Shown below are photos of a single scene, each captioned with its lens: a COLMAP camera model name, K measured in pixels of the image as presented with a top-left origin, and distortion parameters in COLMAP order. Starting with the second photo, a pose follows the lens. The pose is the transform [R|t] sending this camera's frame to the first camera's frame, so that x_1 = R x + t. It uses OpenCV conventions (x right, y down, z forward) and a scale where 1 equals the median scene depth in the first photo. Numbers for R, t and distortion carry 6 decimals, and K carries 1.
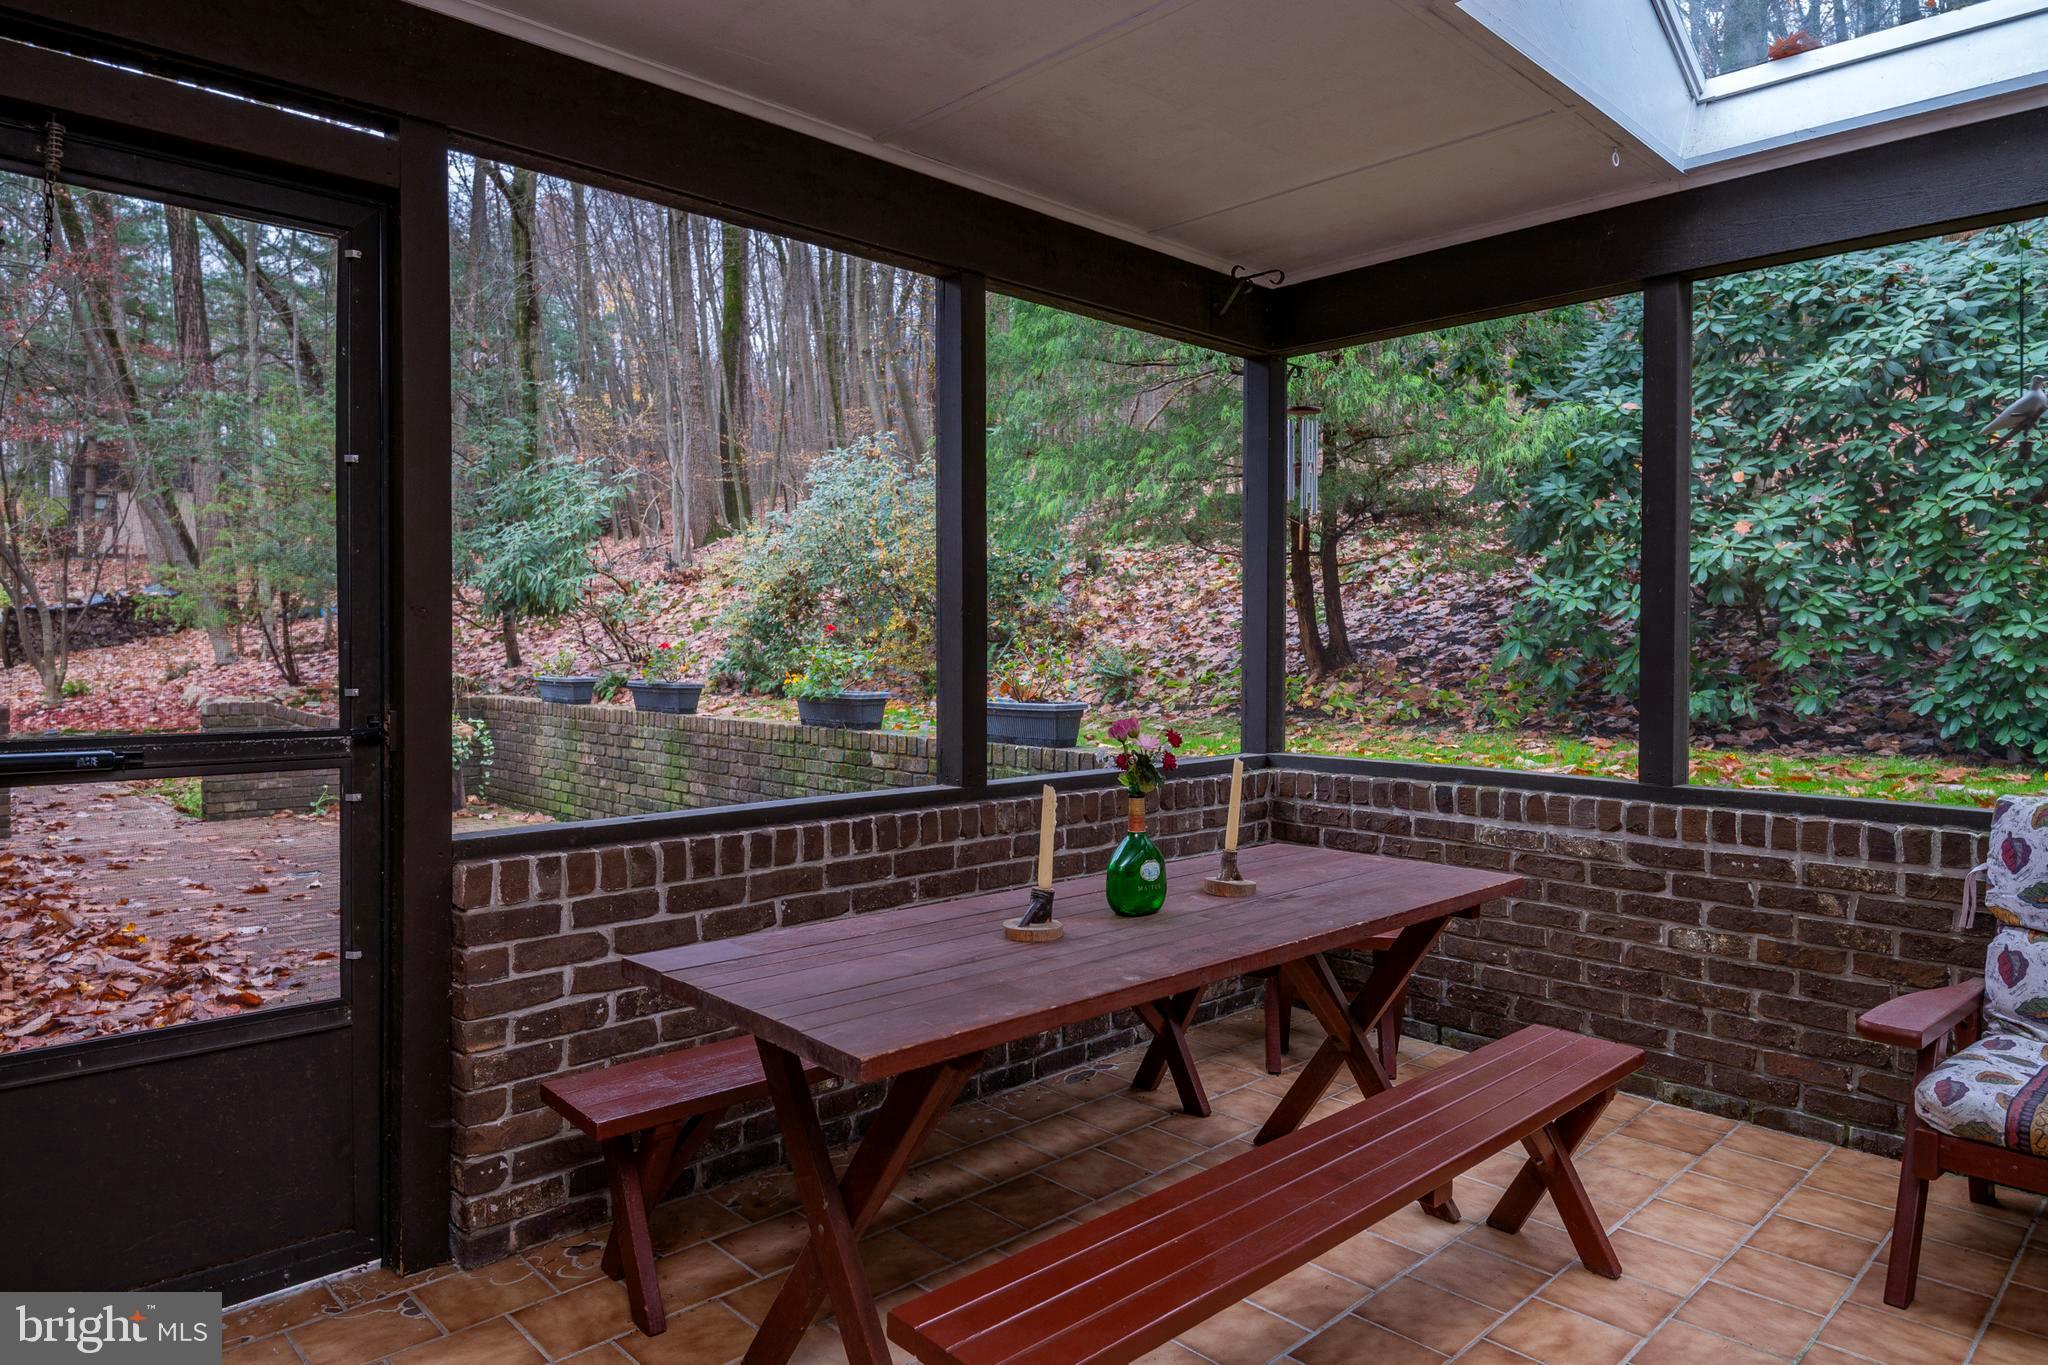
lens RADIAL K [[1224.0, 0, 1019.7], [0, 1224.0, 653.5], [0, 0, 1]] dist [-0.004530, -0.000594]
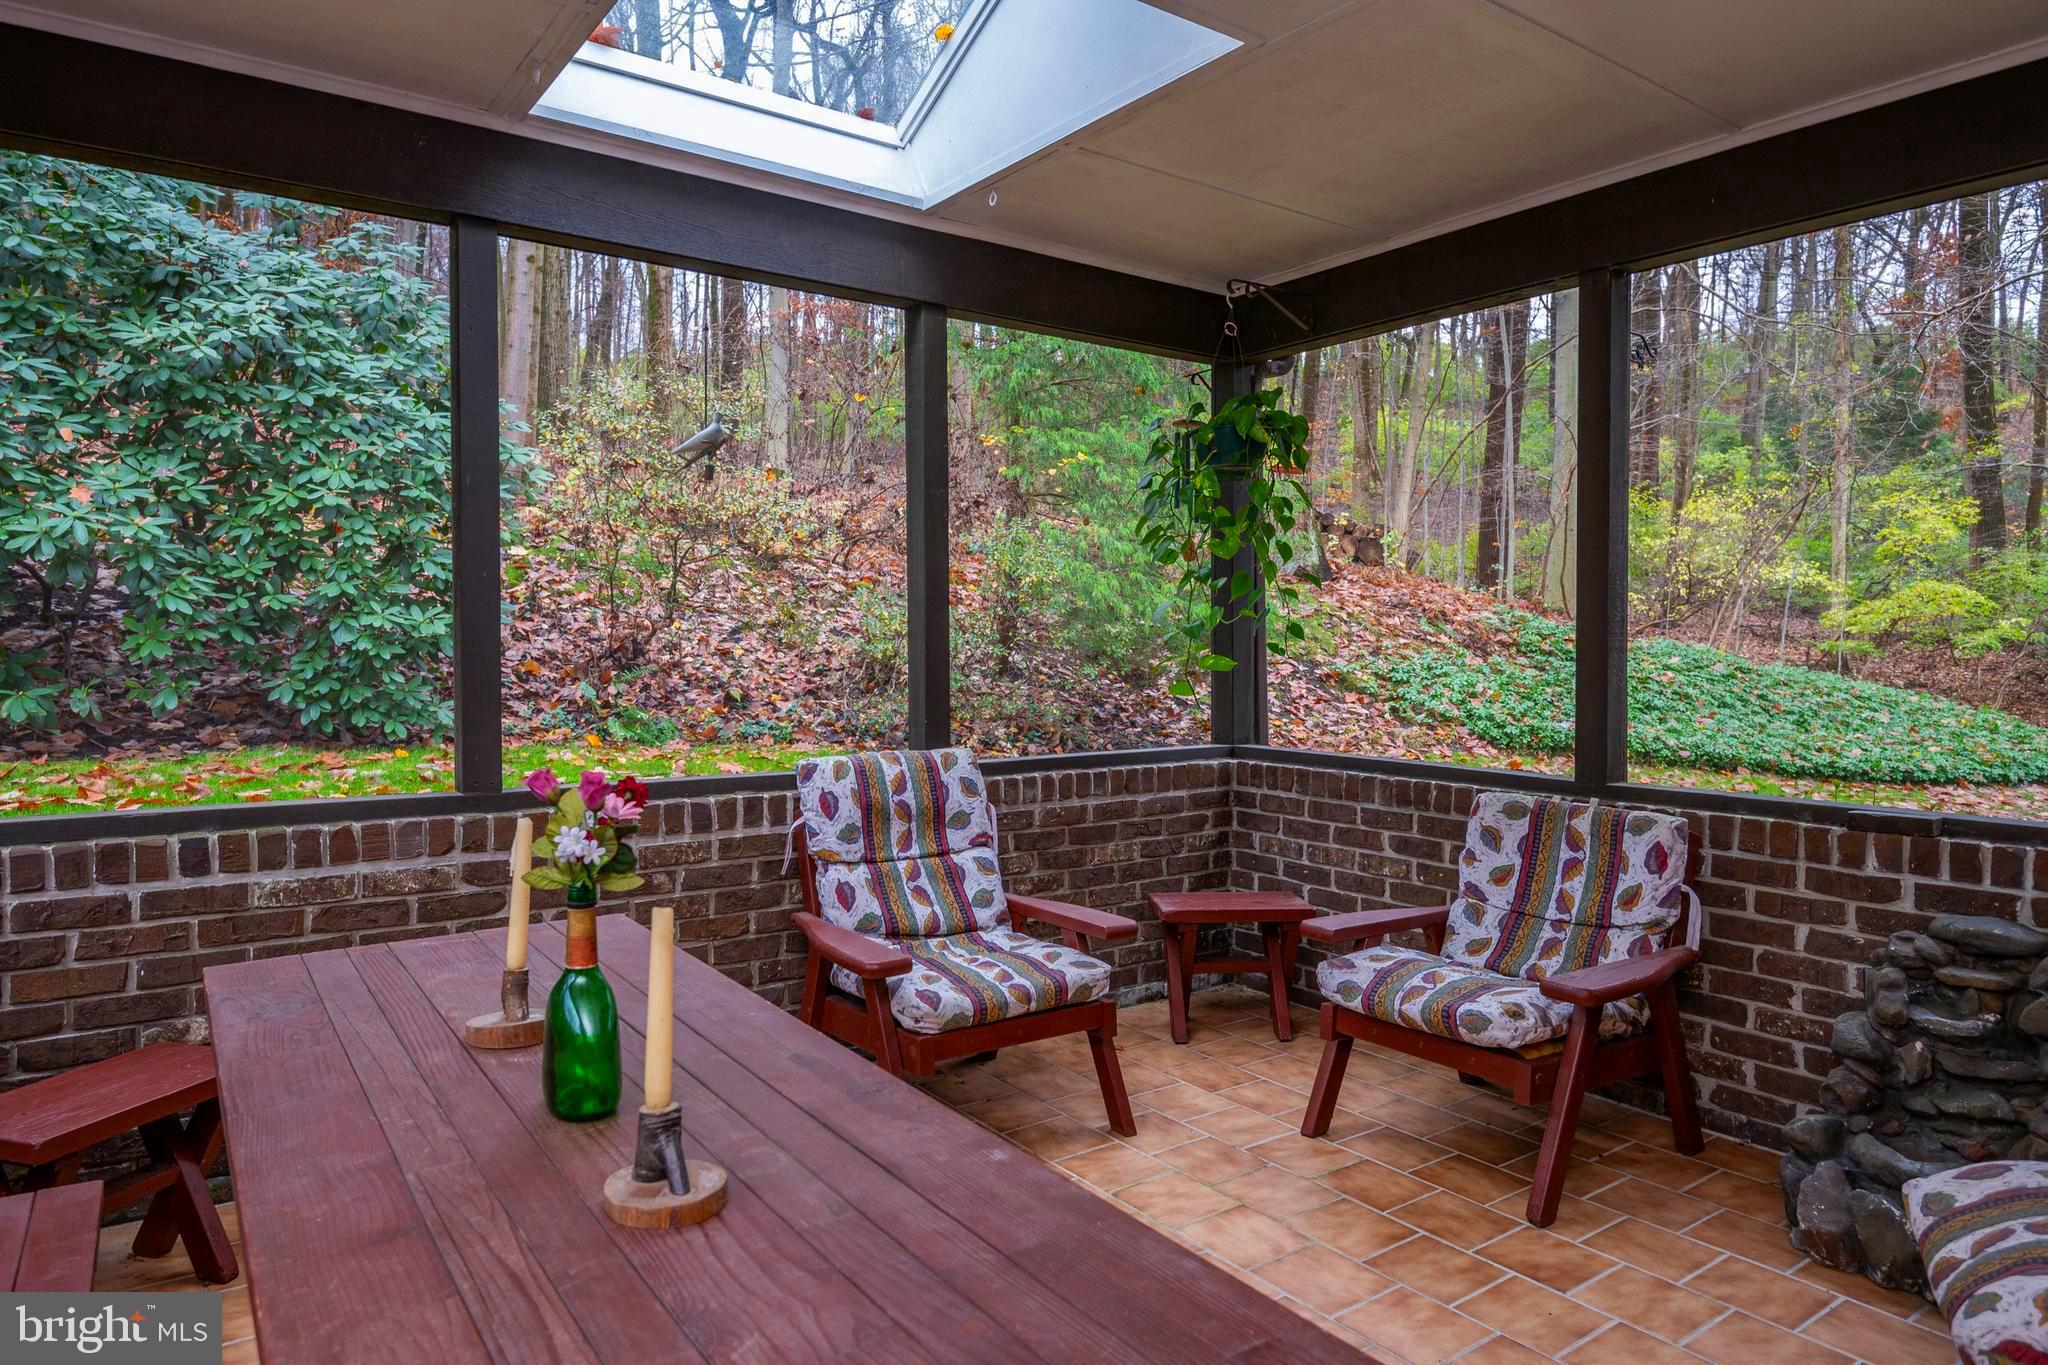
lens RADIAL K [[1224.0, 0, 1019.7], [0, 1224.0, 653.5], [0, 0, 1]] dist [-0.004530, -0.000594]
pose [[0.172259, -0.017183, 0.984902, -0.151033], [0.006971, 0.999844, 0.016225, -0.002843], [-0.985027, 0.004071, 0.172352, 0.246775]]
